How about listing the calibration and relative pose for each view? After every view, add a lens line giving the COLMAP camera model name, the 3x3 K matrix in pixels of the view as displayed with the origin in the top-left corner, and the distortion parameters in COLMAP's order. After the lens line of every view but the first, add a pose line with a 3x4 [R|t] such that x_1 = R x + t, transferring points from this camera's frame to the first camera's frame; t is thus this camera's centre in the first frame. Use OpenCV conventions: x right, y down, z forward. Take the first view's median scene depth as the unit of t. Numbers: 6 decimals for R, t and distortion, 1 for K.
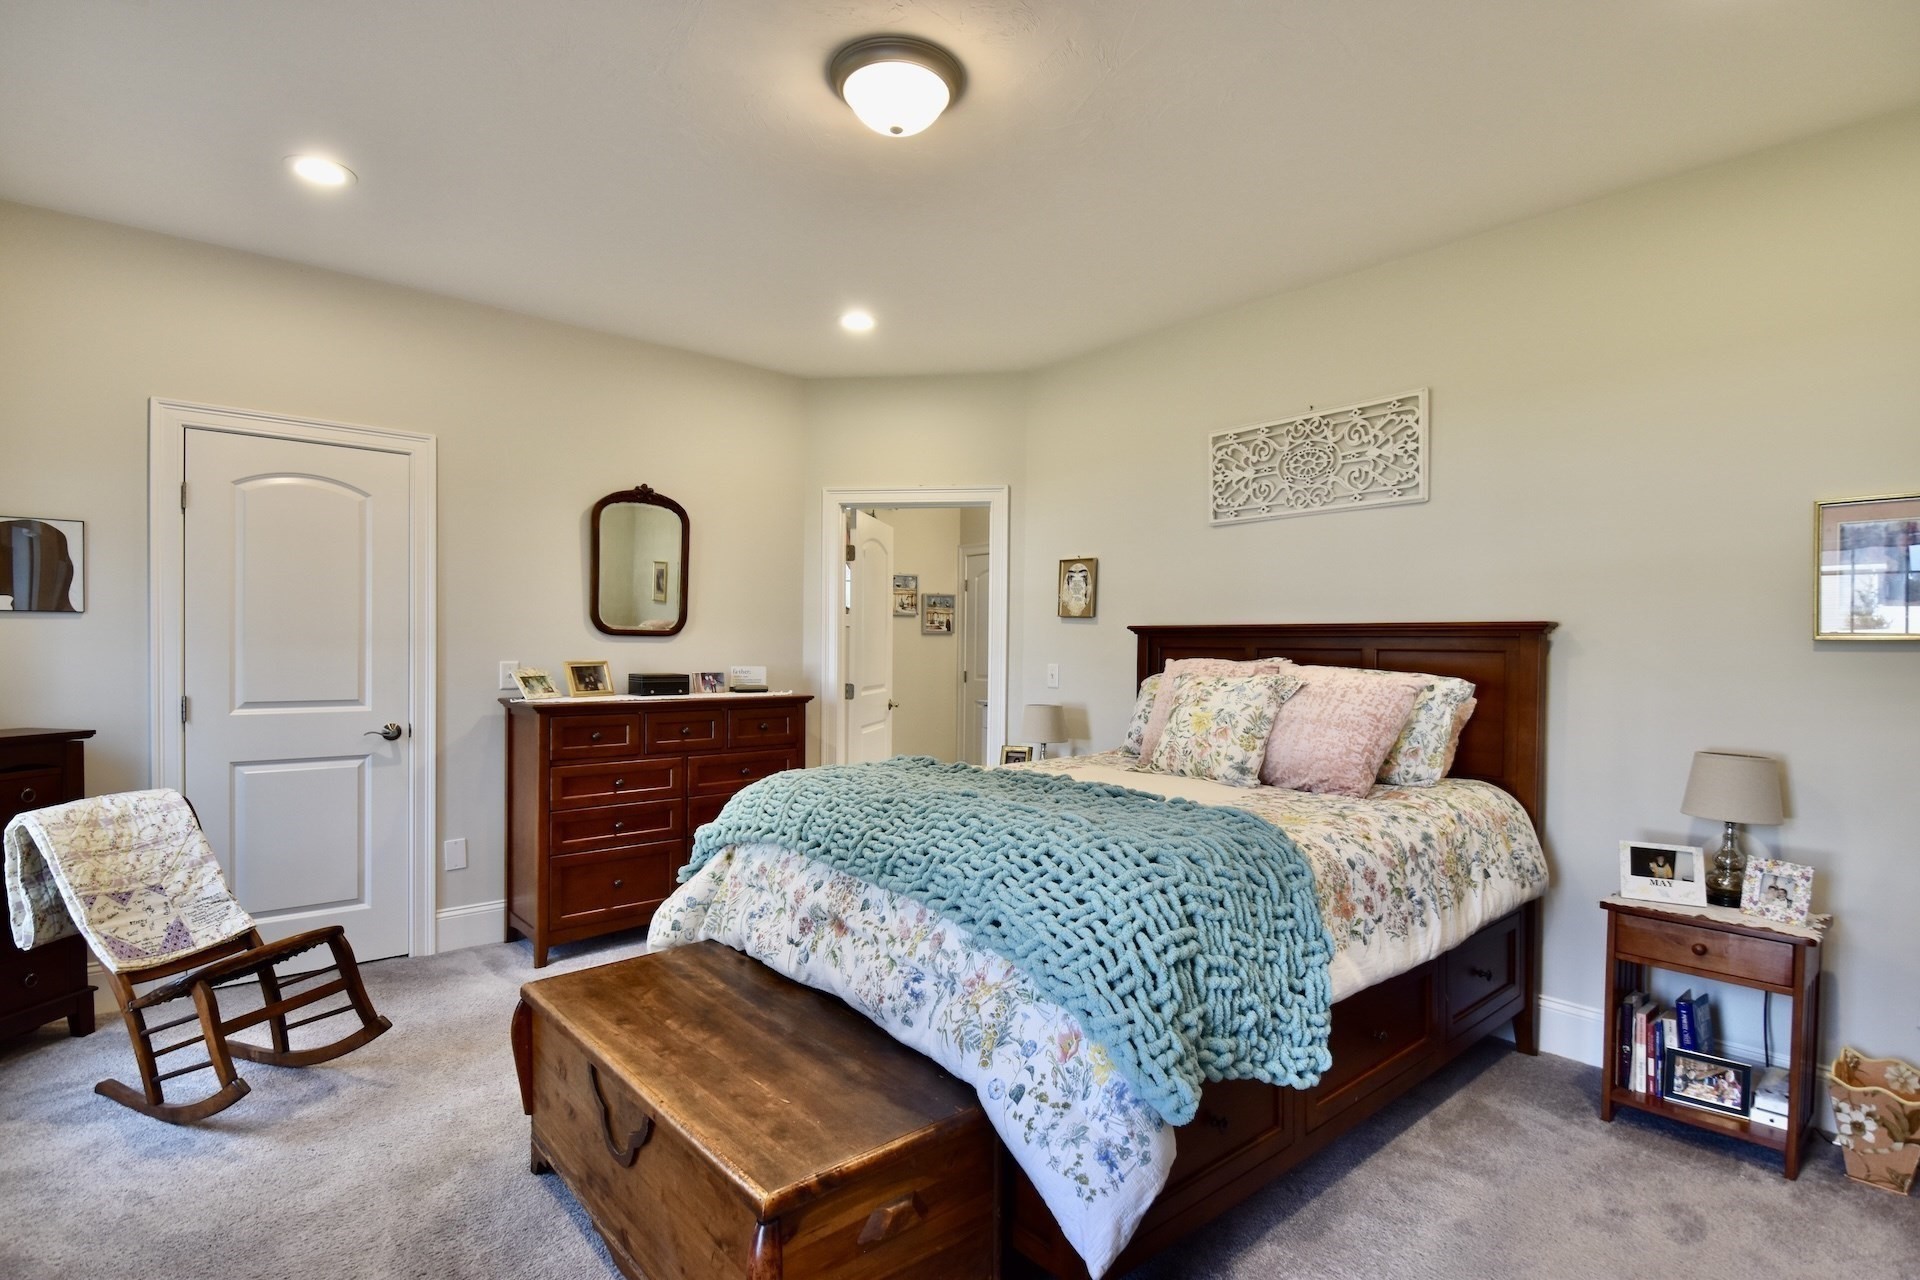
lens RADIAL K [[931.6, 0, 962.6], [0, 931.6, 660.1], [0, 0, 1]] dist [-0.001111, -0.000298]
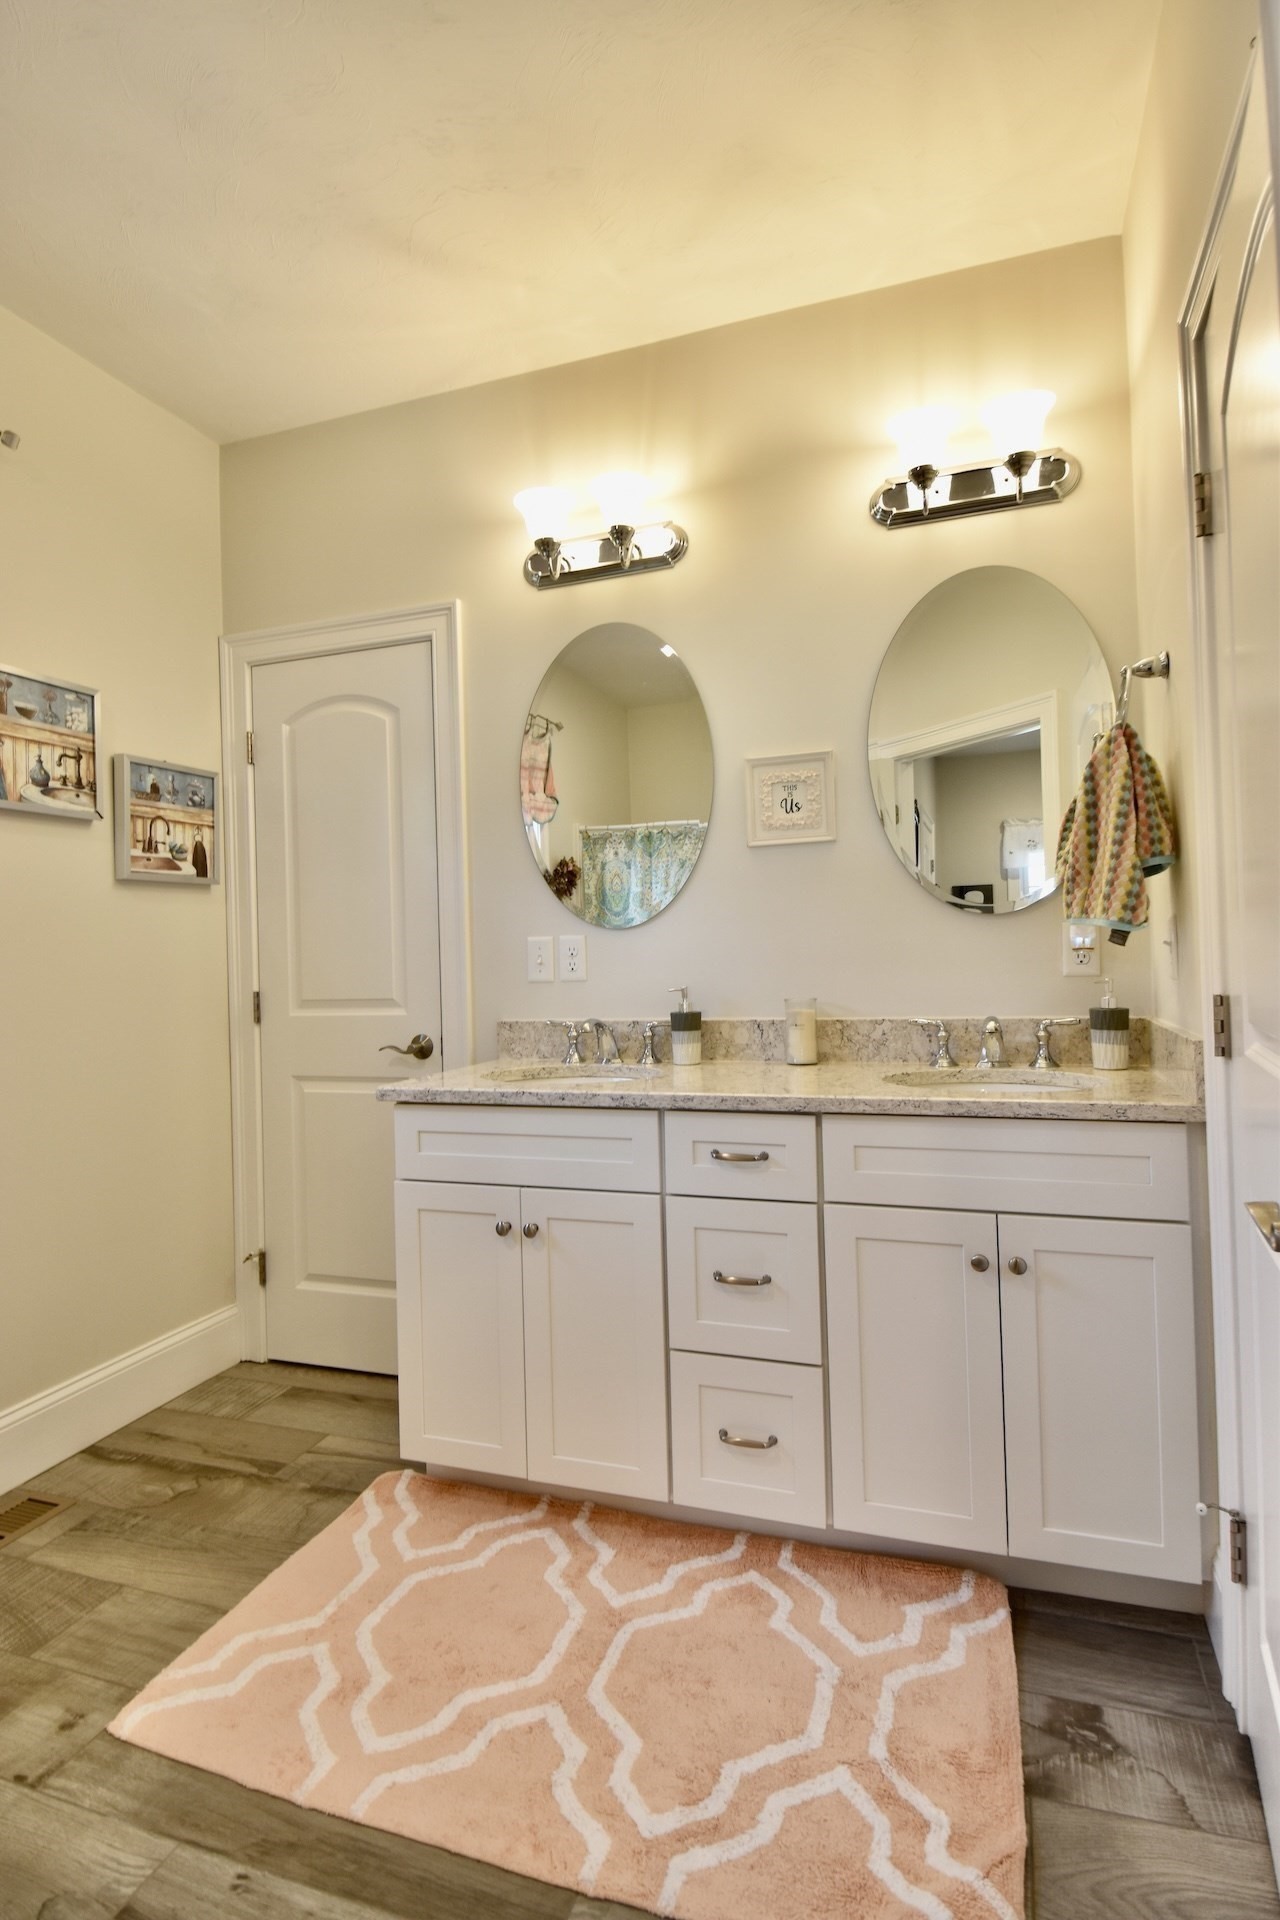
lens RADIAL K [[985.5, 0, 649.1], [0, 985.5, 951.9], [0, 0, 1]] dist [0.000993, 0.000103]
pose [[0.869657, -0.031935, 0.492622, -0.104676], [0.043294, 0.998994, -0.011668, 0.015058], [-0.491754, 0.031475, 0.870165, 1.250738]]
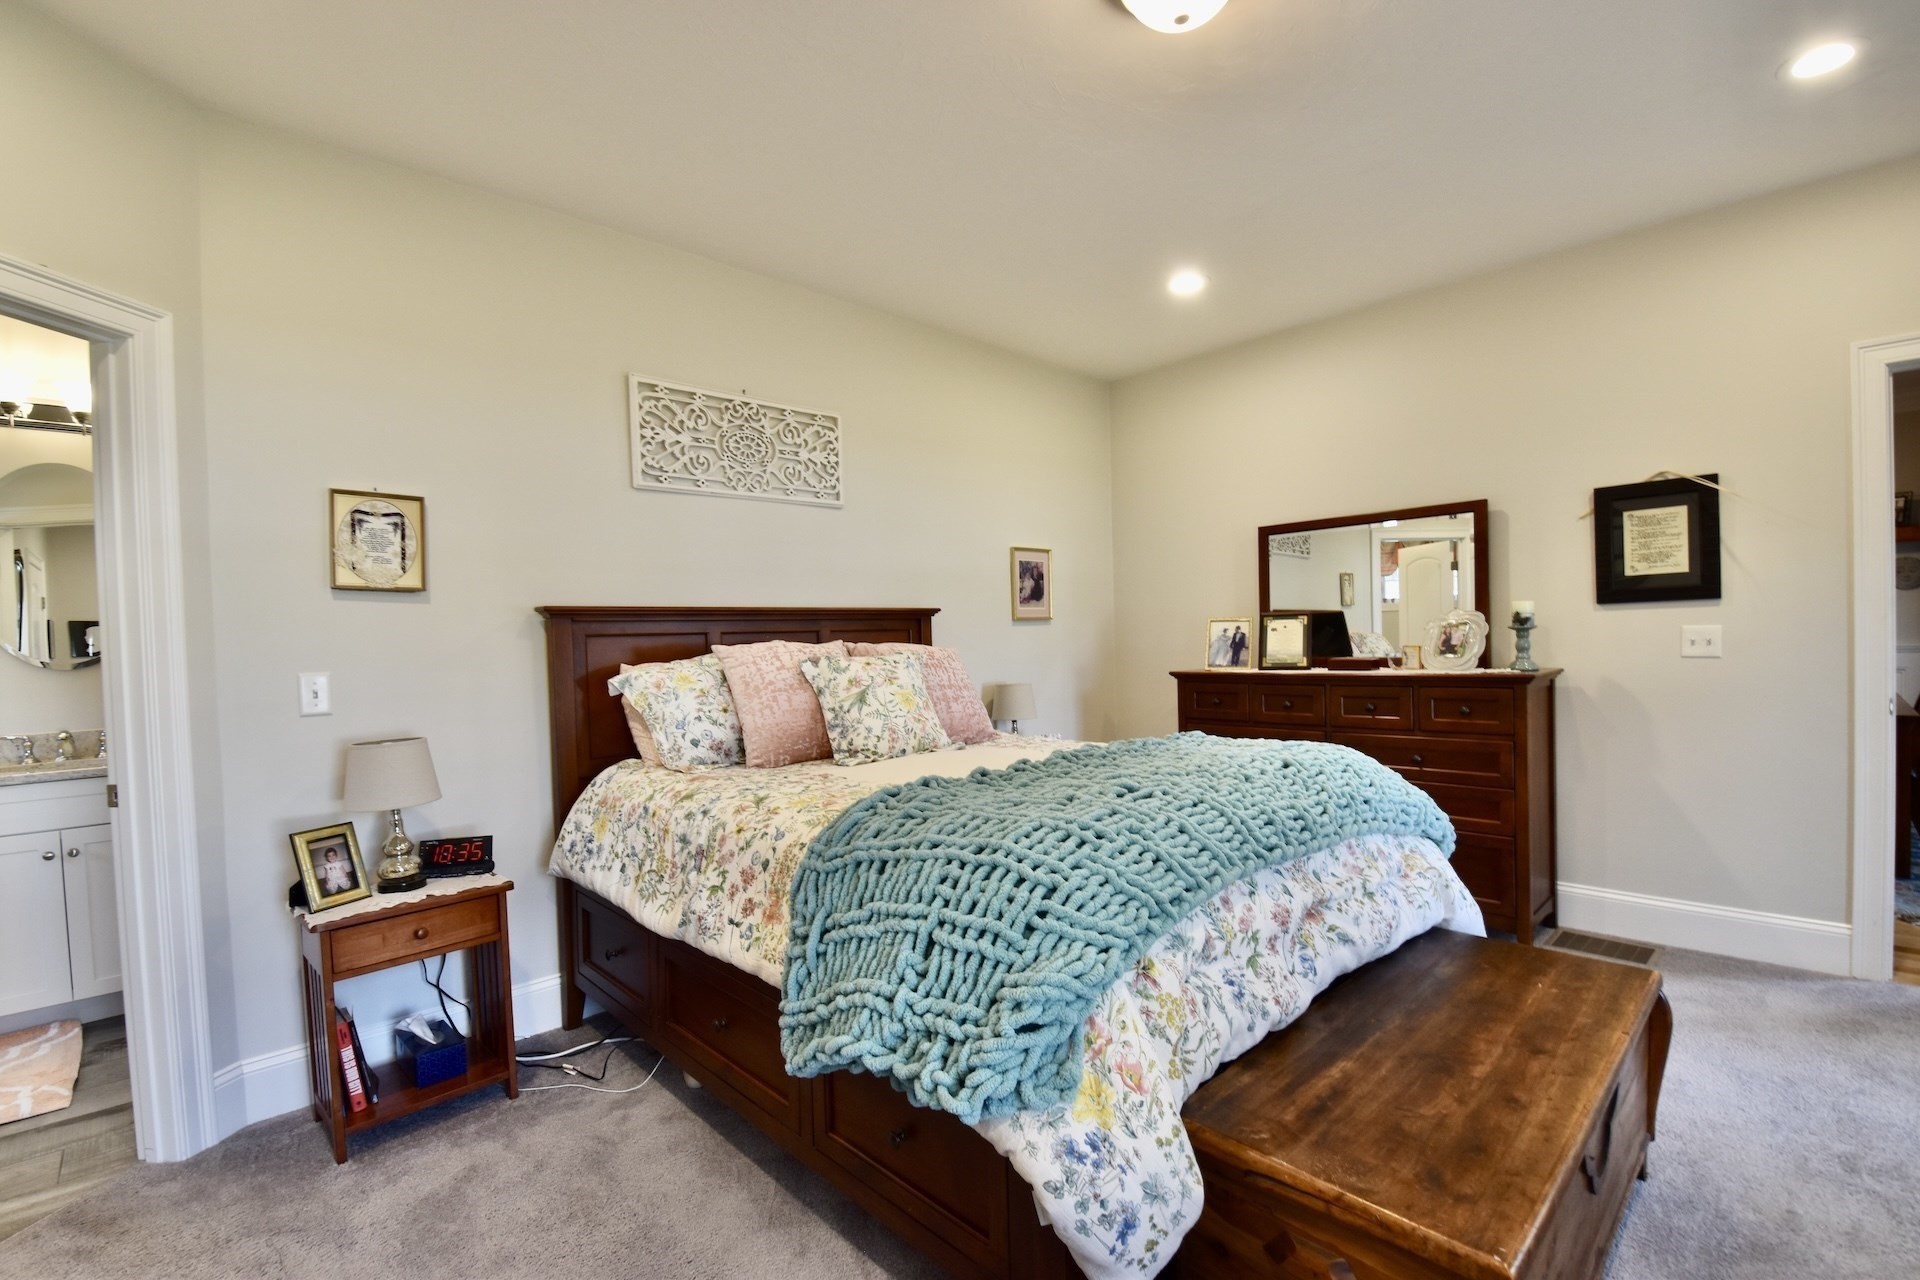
lens RADIAL K [[848.0, 0, 980.7], [0, 848.0, 659.5], [0, 0, 1]] dist [0.002367, -0.016708]
pose [[-0.062088, -0.031560, 0.997572, -0.535636], [0.044006, 0.998441, 0.034326, -0.003795], [-0.997100, 0.046031, -0.060603, 0.781064]]
